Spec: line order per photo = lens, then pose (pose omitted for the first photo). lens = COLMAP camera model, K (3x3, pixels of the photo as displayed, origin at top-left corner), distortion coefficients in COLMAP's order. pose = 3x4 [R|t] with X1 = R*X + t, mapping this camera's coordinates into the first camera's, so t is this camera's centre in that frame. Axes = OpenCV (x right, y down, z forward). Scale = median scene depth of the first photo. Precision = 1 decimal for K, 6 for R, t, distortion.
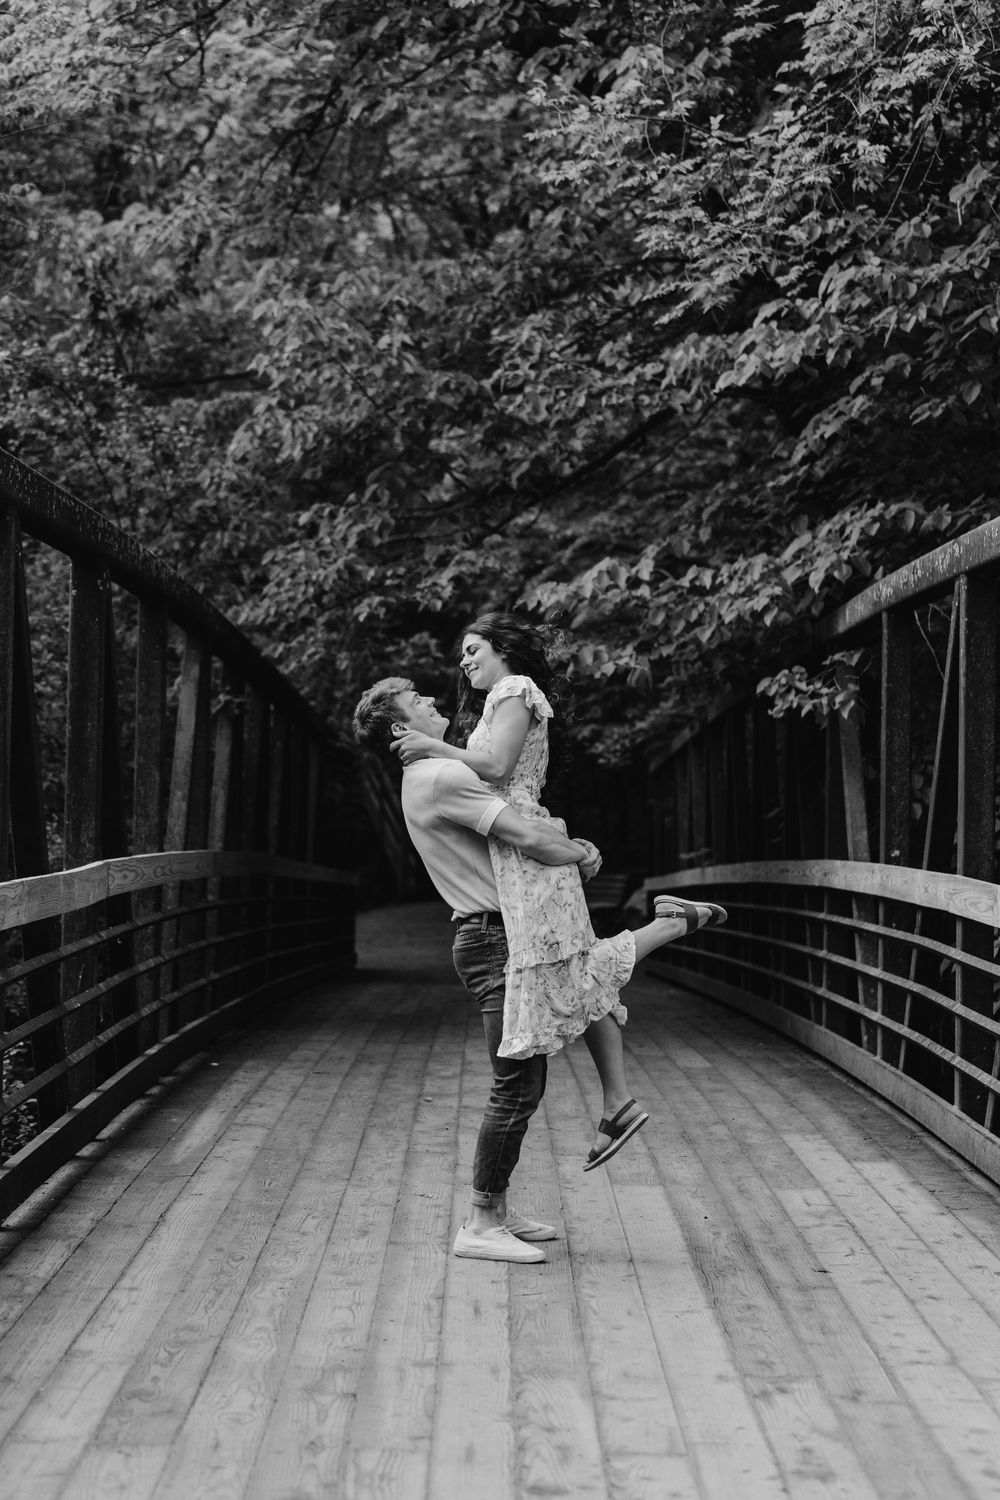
lens RADIAL K [[3014.0, 0, 500.0], [0, 3014.0, 750.0], [0, 0, 1]] dist [-0.014402, 0.052700]
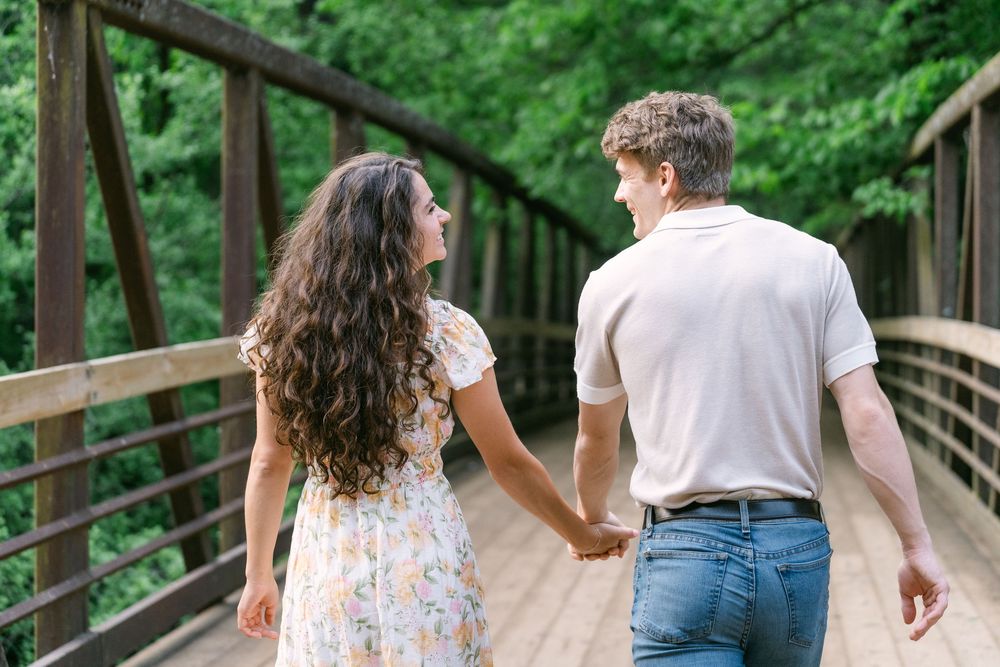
lens RADIAL K [[2009.3, 0, 500.1], [0, 2009.3, 308.3], [0, 0, 1]] dist [-0.014402, 0.052700]
pose [[0.991321, -0.014592, -0.130654, 0.046494], [0.017993, 0.999528, 0.024889, 0.006029], [0.130229, -0.027024, 0.991116, 0.056415]]
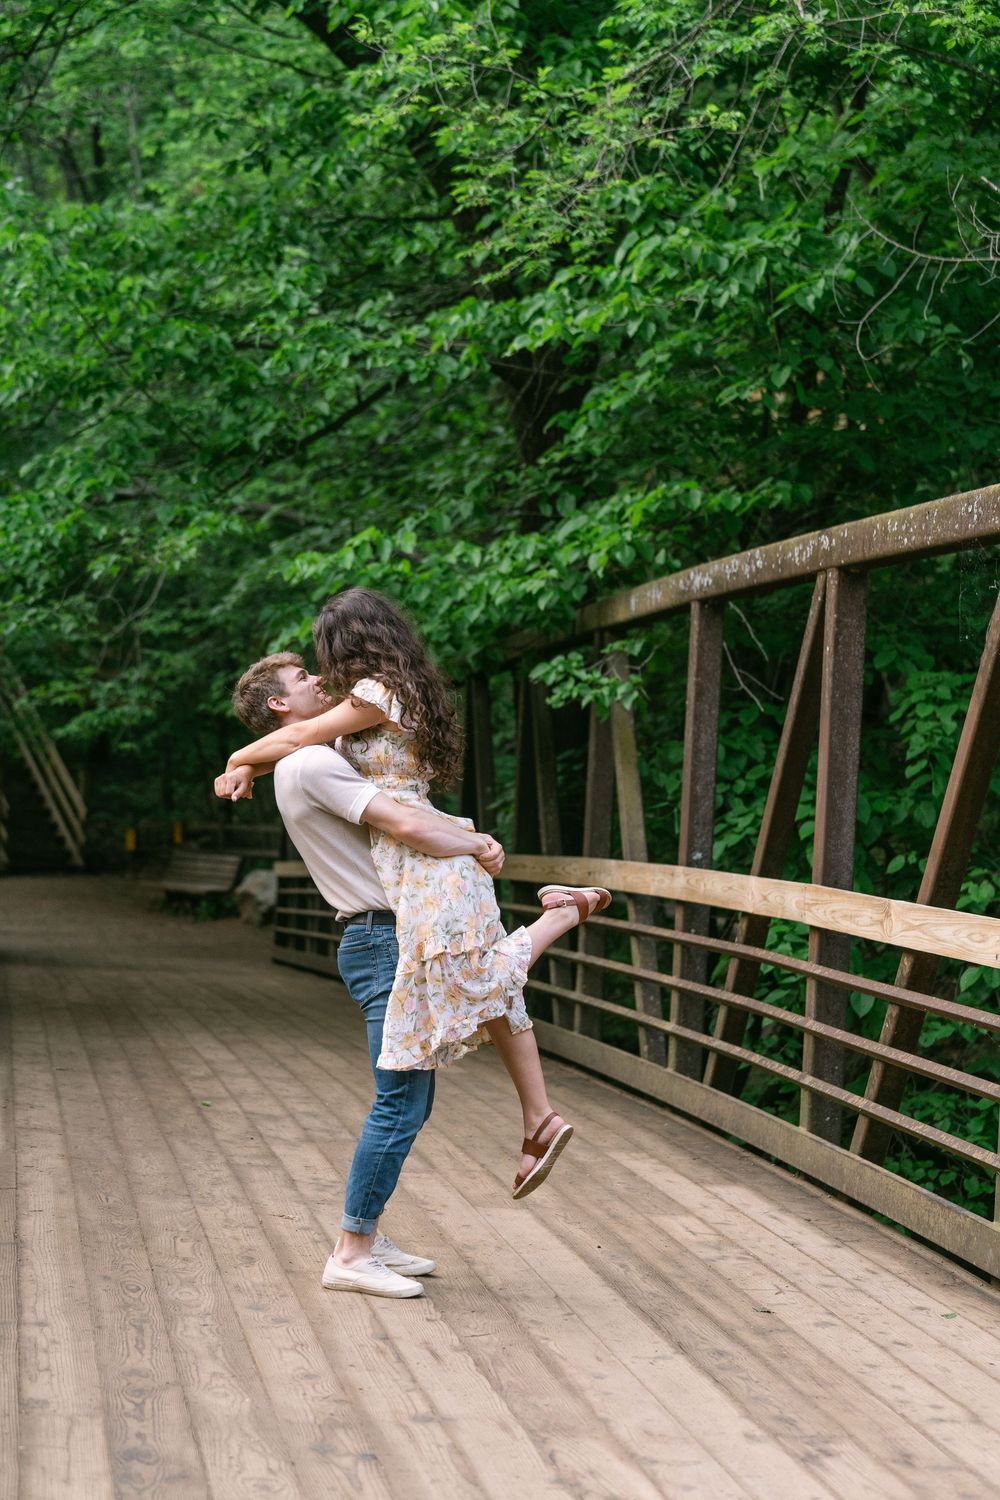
lens RADIAL K [[3094.8, 0, 500.0], [0, 3094.8, 750.0], [0, 0, 1]] dist [-0.004669, 0.069710]
pose [[0.987700, 0.040242, 0.151092, -0.076159], [-0.041398, 0.999133, 0.004516, -0.000905], [-0.150779, -0.010715, 0.988509, 0.040835]]
